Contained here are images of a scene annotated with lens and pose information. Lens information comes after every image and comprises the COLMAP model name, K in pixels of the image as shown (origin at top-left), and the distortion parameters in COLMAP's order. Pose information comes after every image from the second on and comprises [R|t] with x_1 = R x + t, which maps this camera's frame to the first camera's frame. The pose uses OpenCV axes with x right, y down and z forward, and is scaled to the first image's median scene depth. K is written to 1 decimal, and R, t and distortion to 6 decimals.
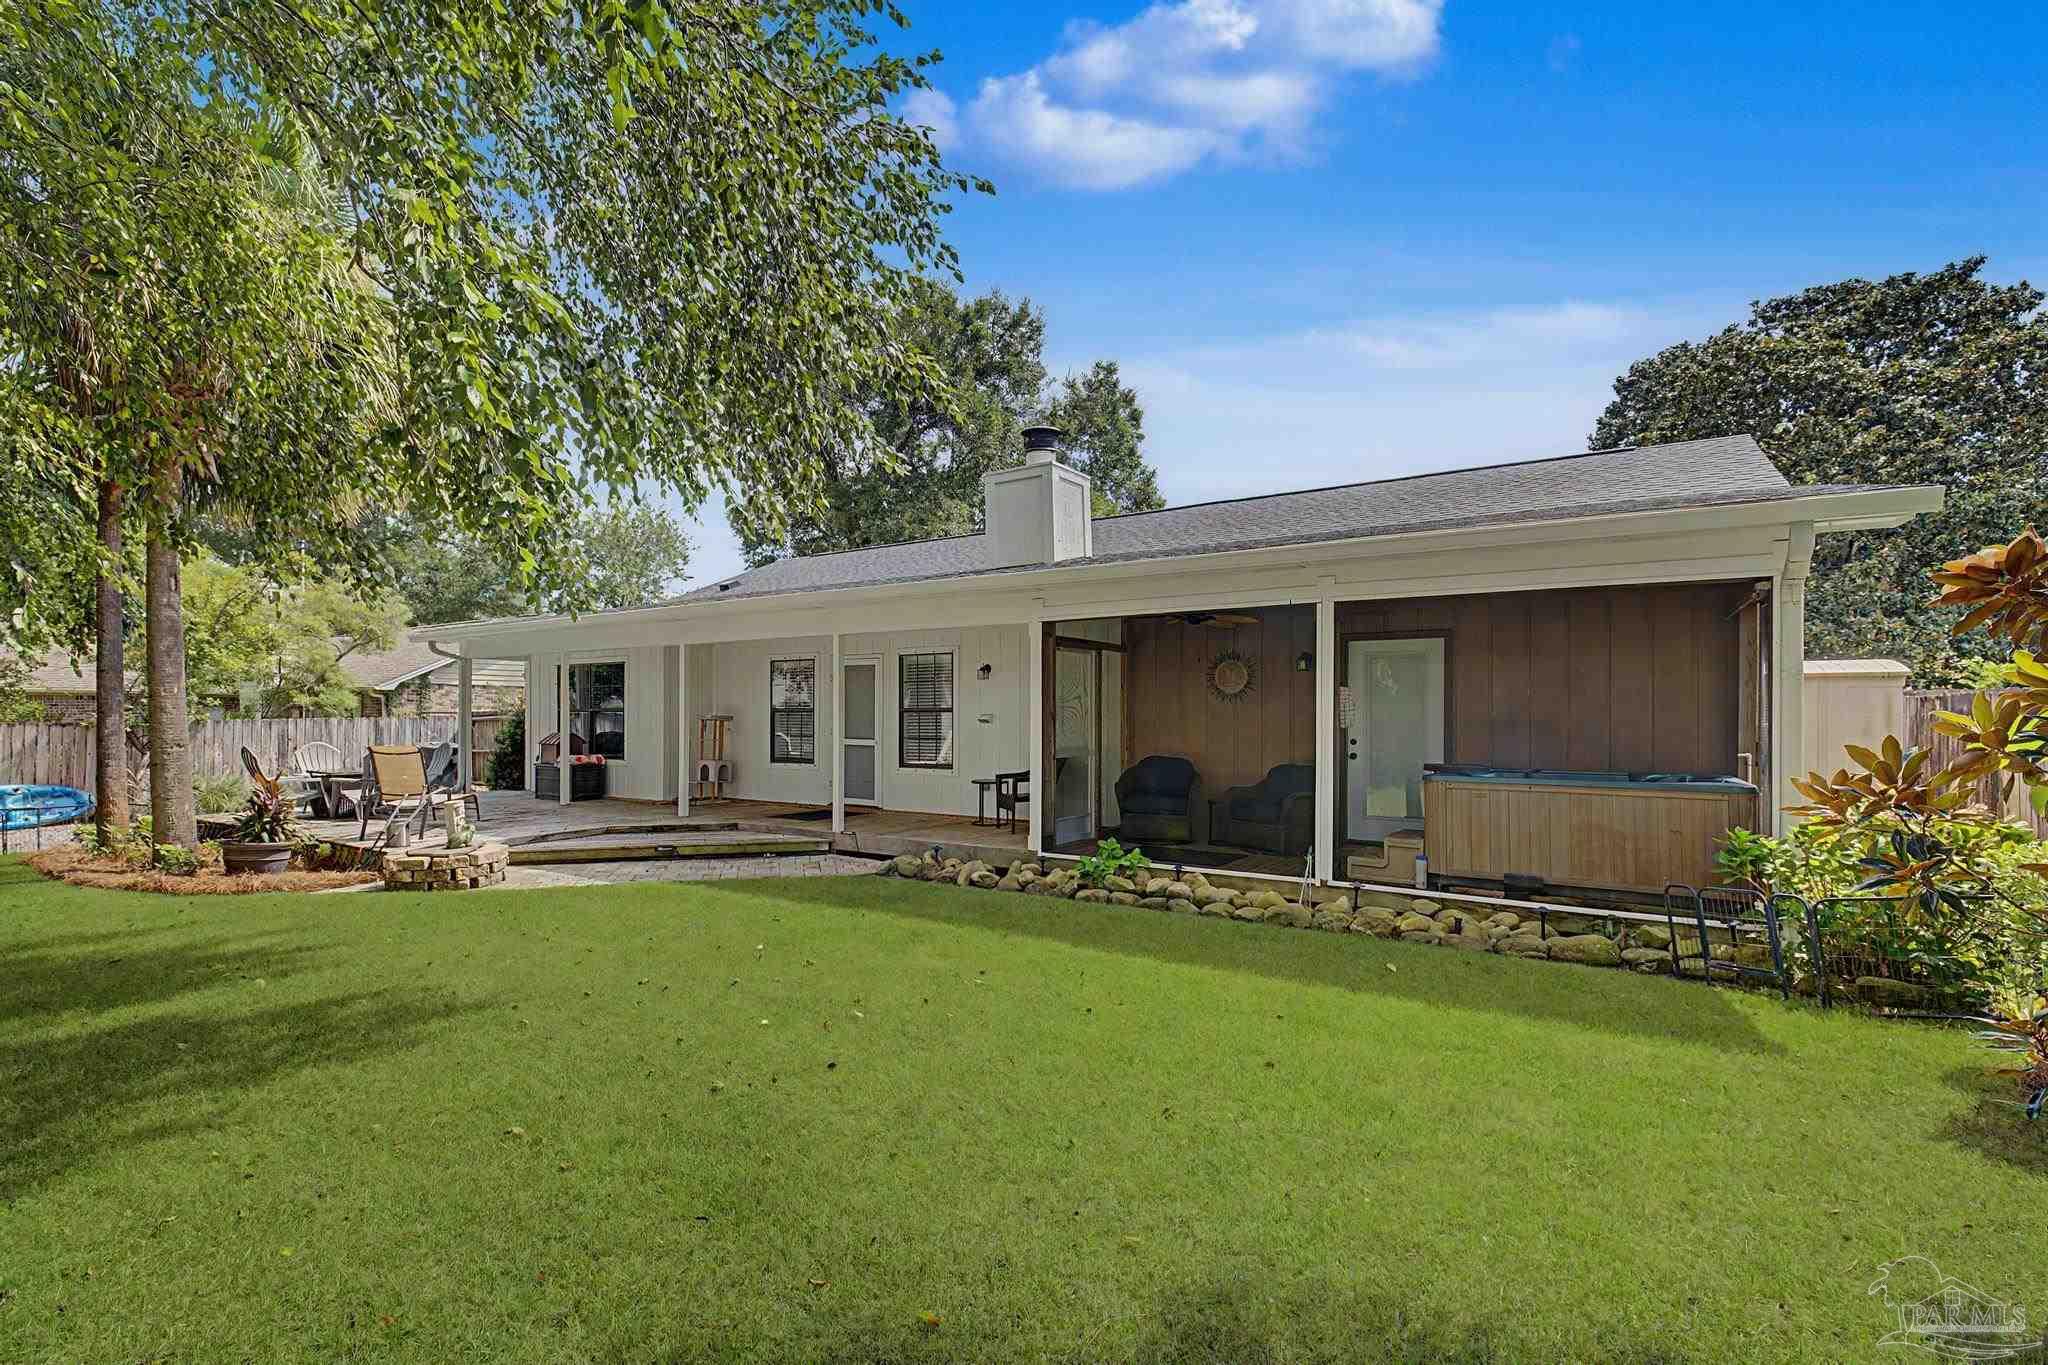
lens RADIAL K [[895.1, 0, 1021.1], [0, 895.1, 684.0], [0, 0, 1]] dist [0.004369, -0.000916]
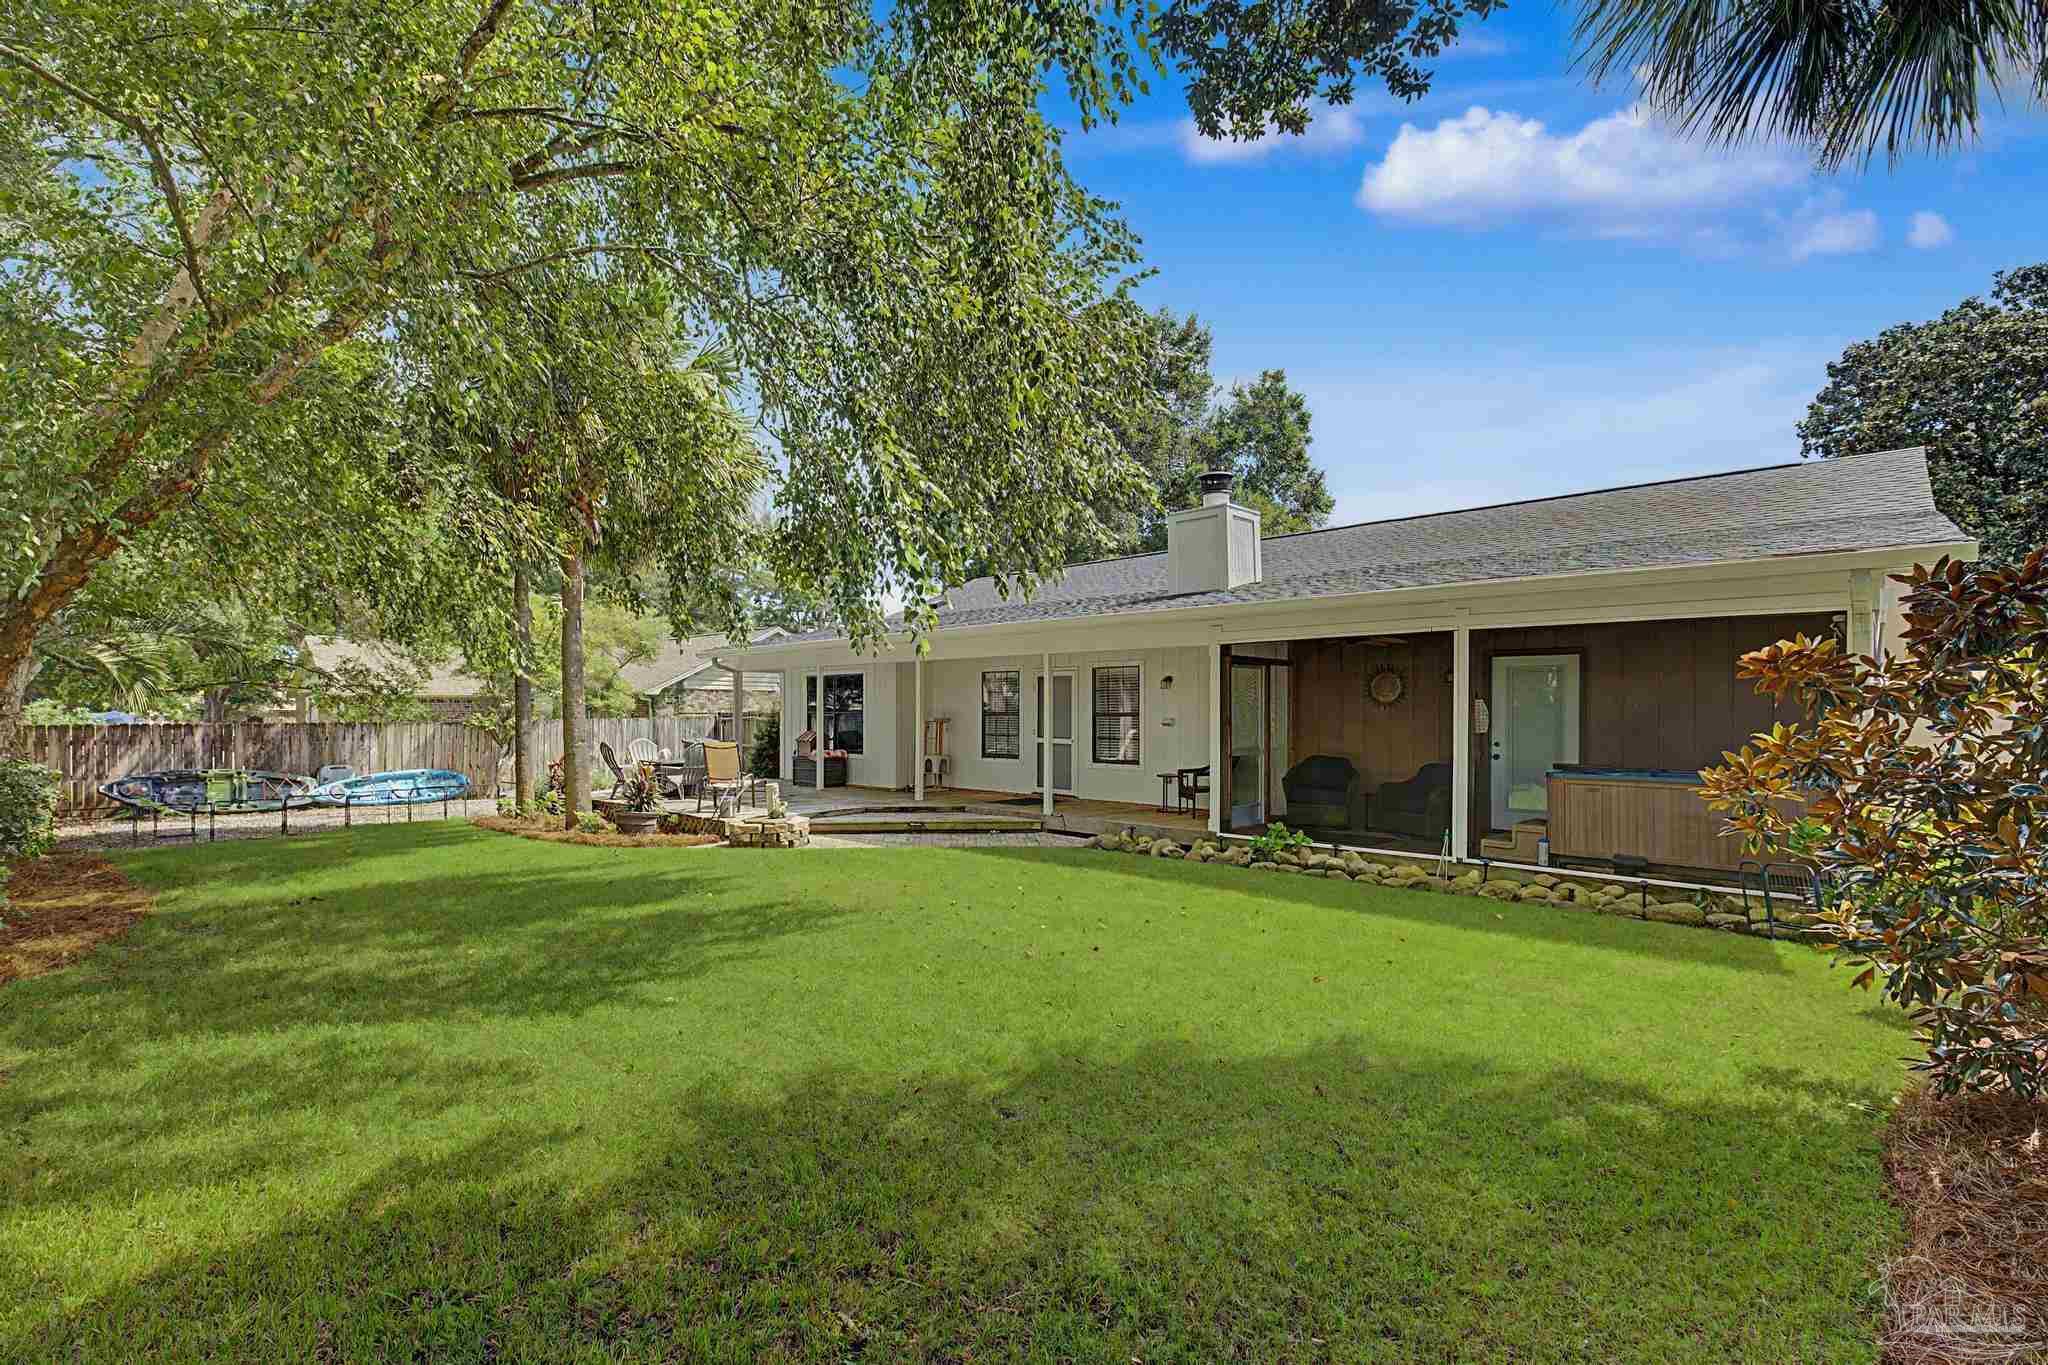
lens RADIAL K [[895.1, 0, 1023.7], [0, 895.1, 695.6], [0, 0, 1]] dist [0.004369, -0.000916]
pose [[0.984425, -0.002166, -0.175793, -0.023397], [0.004854, 0.999878, 0.014866, -0.017172], [0.175739, -0.015488, 0.984315, -0.225124]]
